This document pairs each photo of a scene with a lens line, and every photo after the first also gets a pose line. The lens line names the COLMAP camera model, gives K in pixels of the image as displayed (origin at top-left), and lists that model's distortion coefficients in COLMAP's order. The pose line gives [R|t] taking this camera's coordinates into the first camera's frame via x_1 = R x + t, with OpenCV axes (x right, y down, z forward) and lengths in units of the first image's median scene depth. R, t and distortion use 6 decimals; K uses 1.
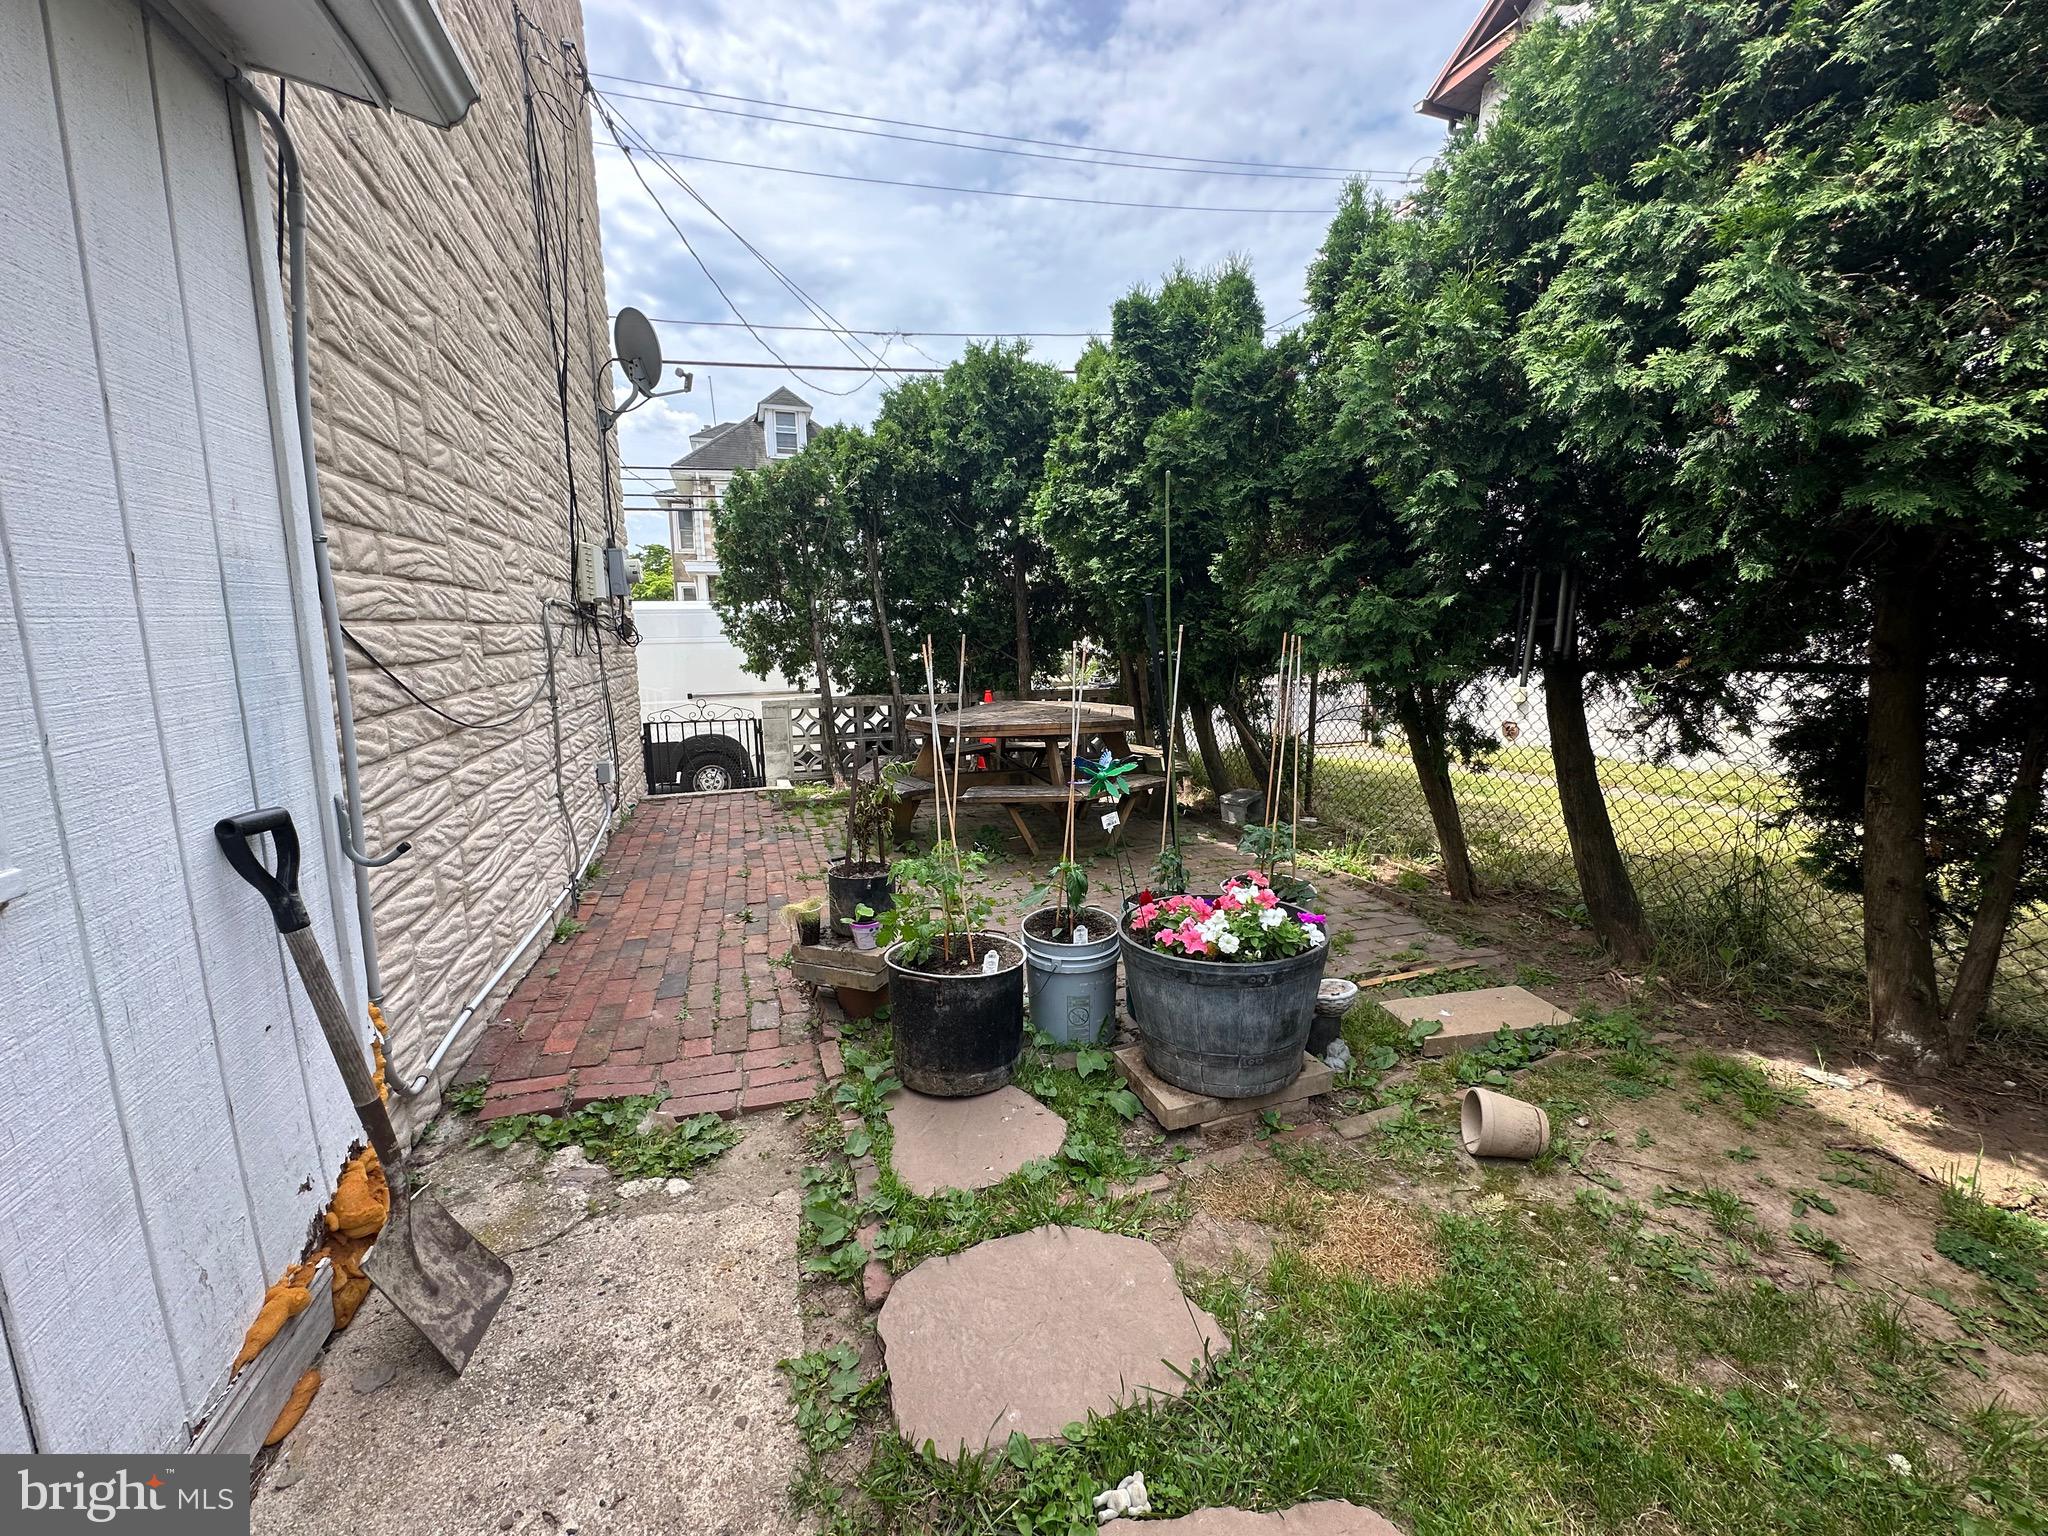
lens RADIAL K [[819.8, 0, 1023.8], [0, 819.8, 771.7], [0, 0, 1]] dist [-0.003183, 0.000240]
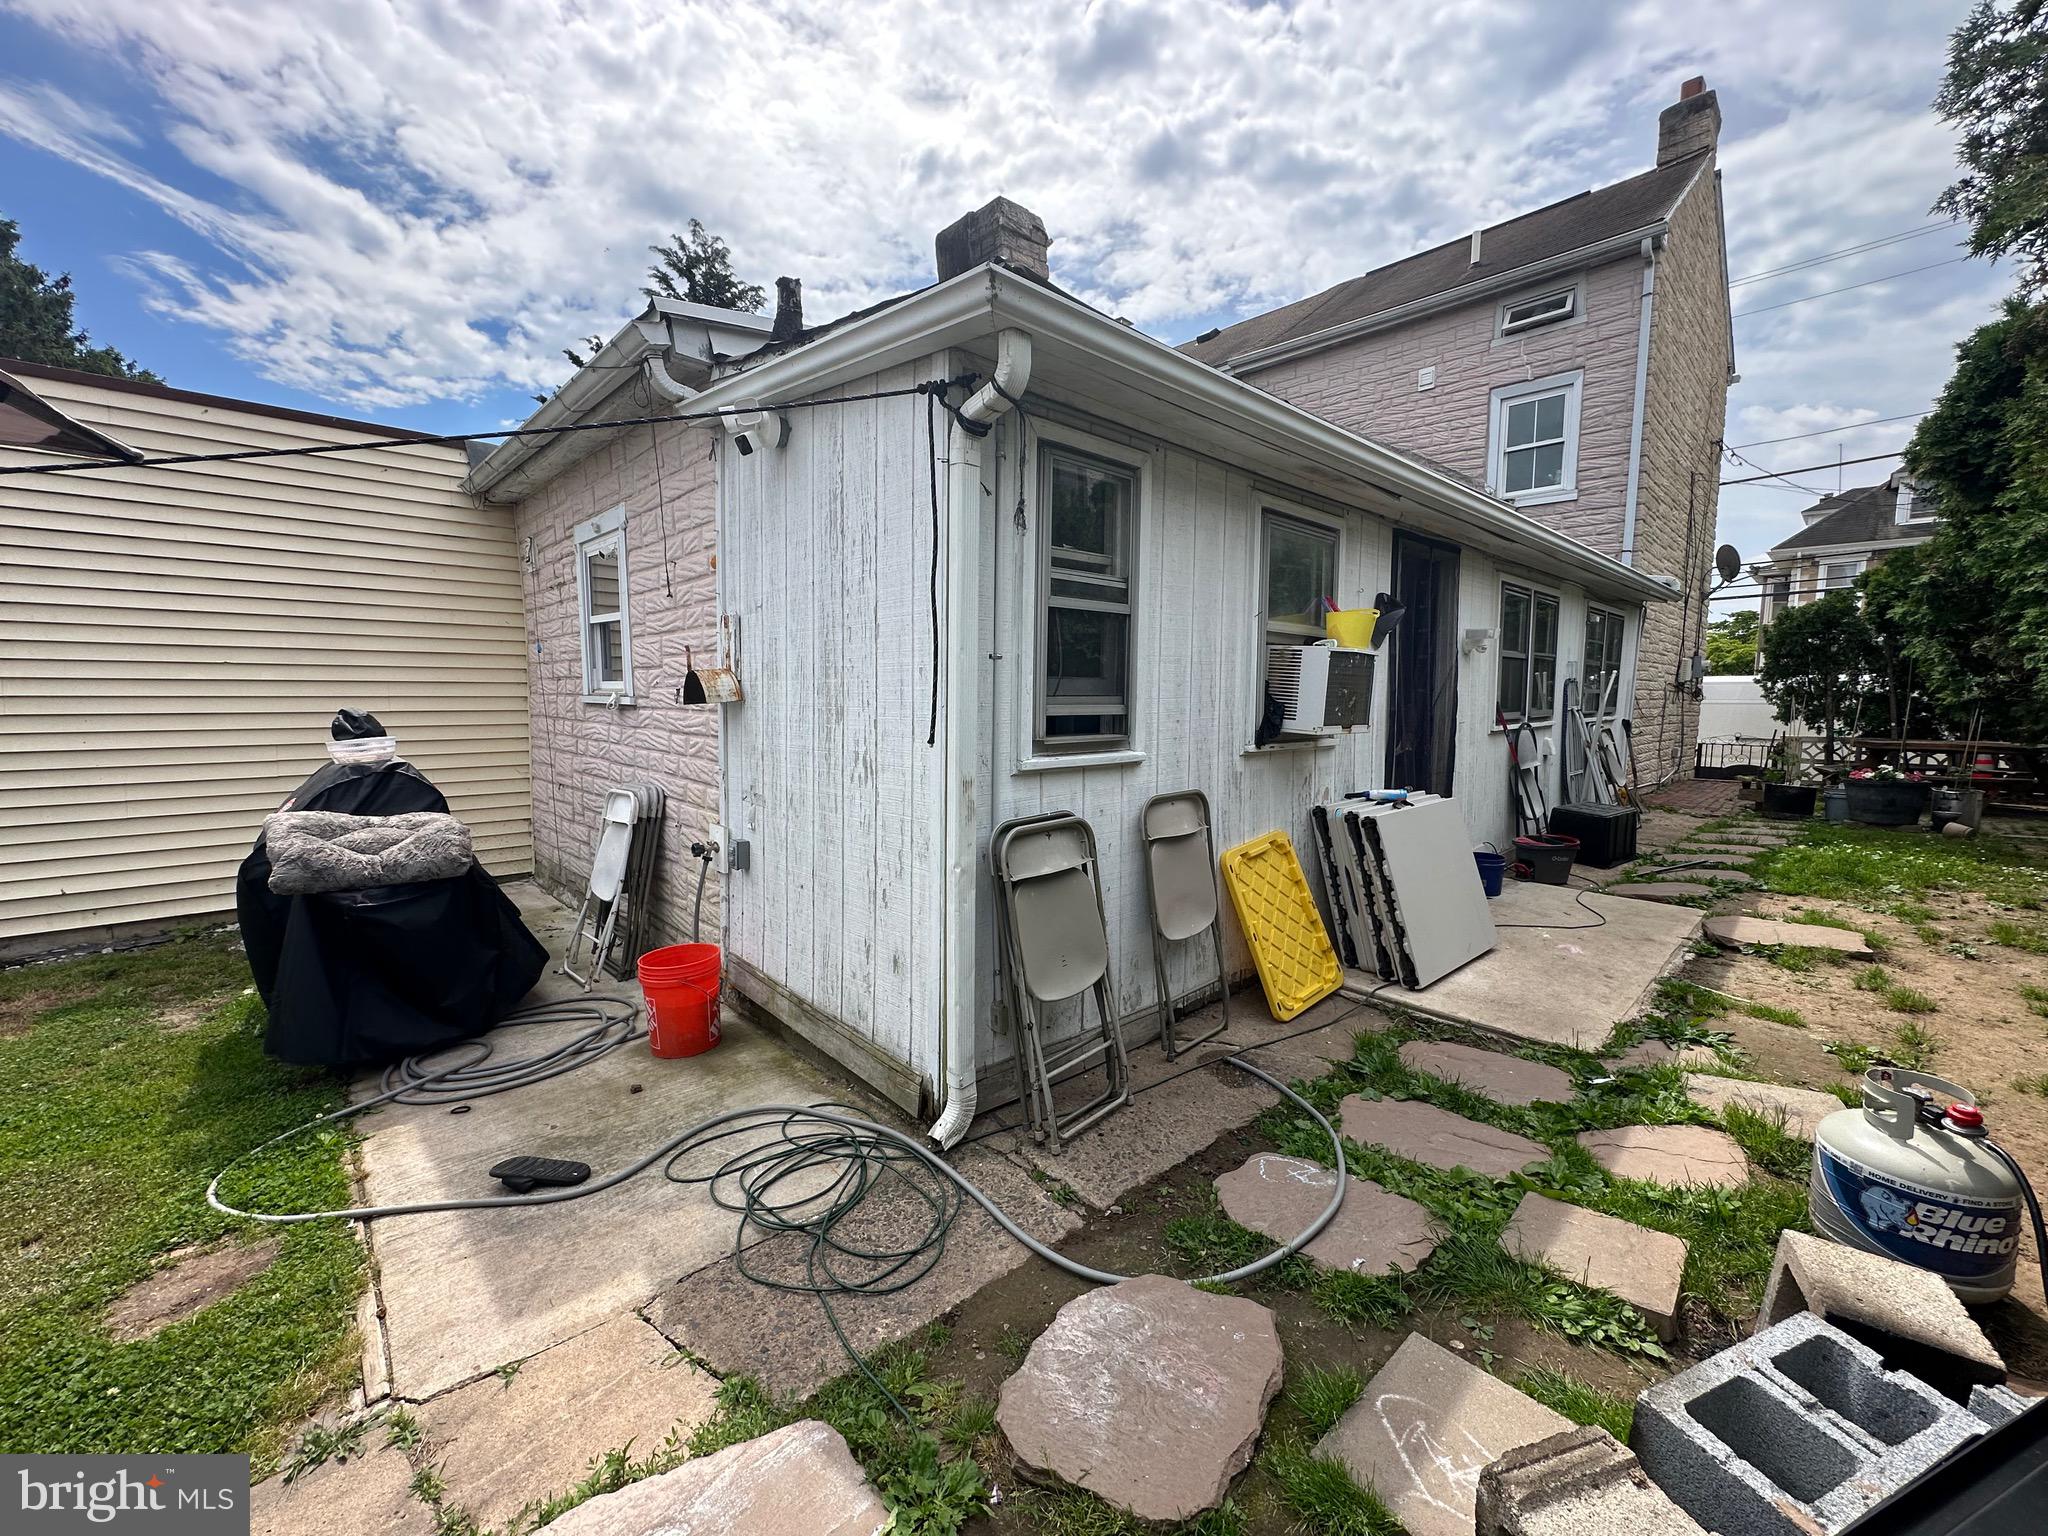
lens RADIAL K [[819.8, 0, 1017.4], [0, 819.8, 773.3], [0, 0, 1]] dist [-0.003183, 0.000240]
pose [[0.423117, 0.094502, -0.901133, 0.529295], [-0.166884, 0.985659, 0.025007, 0.204717], [0.890574, 0.139803, 0.432820, -1.103854]]
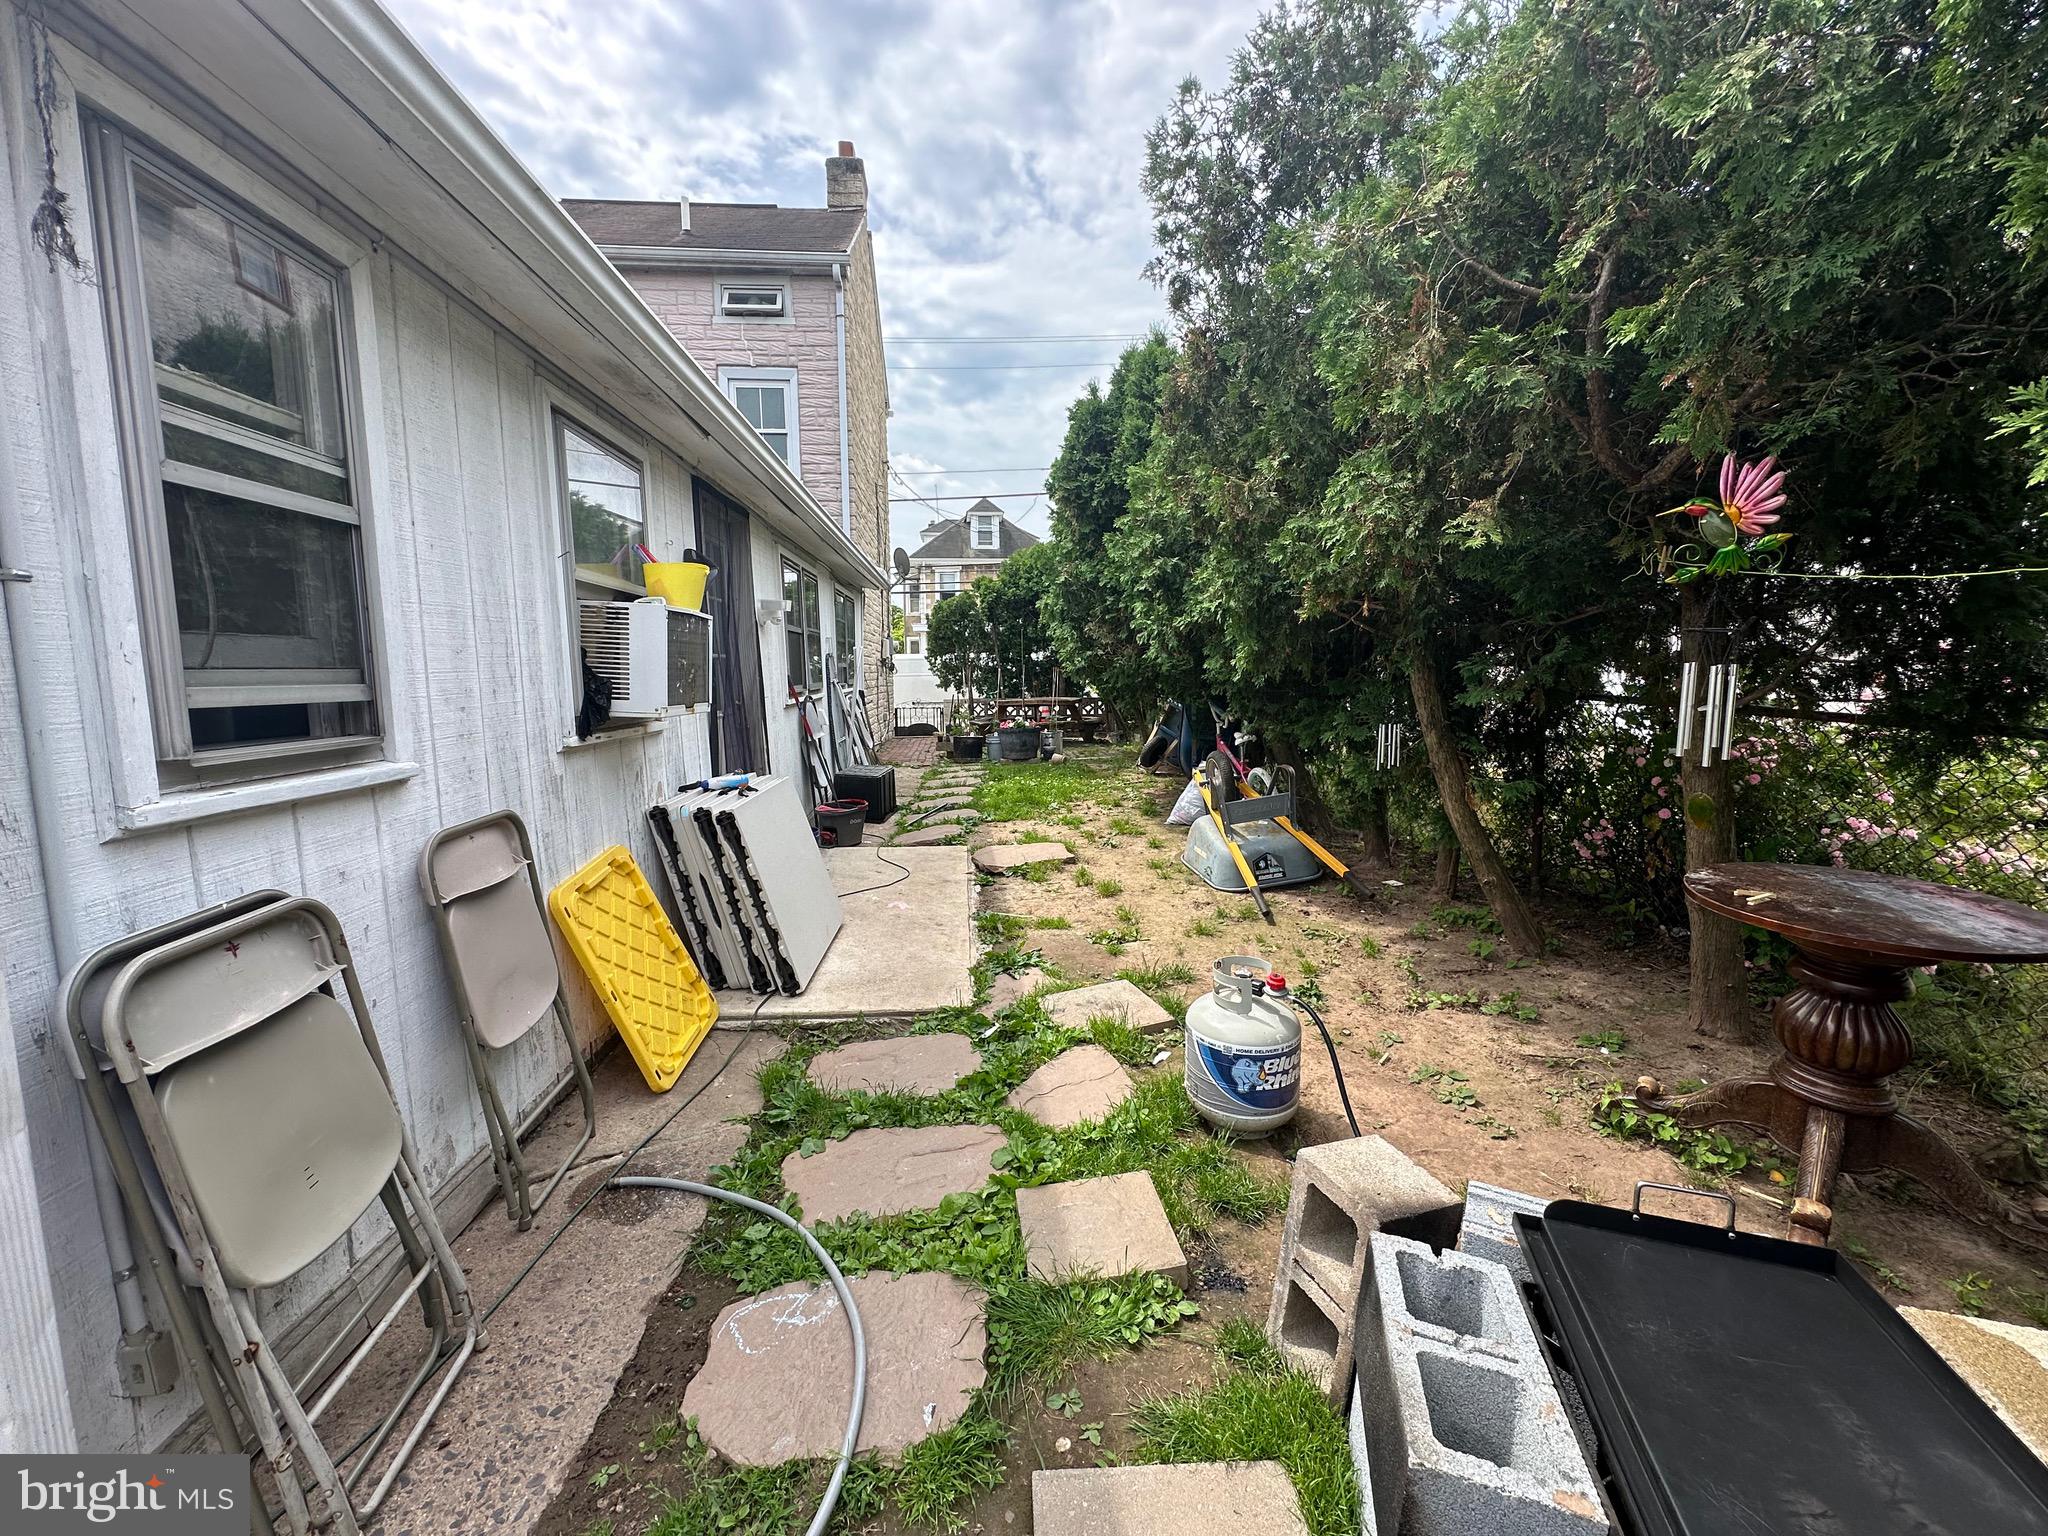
lens RADIAL K [[819.8, 0, 1029.5], [0, 819.8, 768.5], [0, 0, 1]] dist [-0.003183, 0.000240]
pose [[0.971092, 0.021028, -0.237776, 0.427361], [-0.034403, 0.998042, -0.052241, 0.202383], [0.236212, 0.058911, 0.969914, -1.067589]]
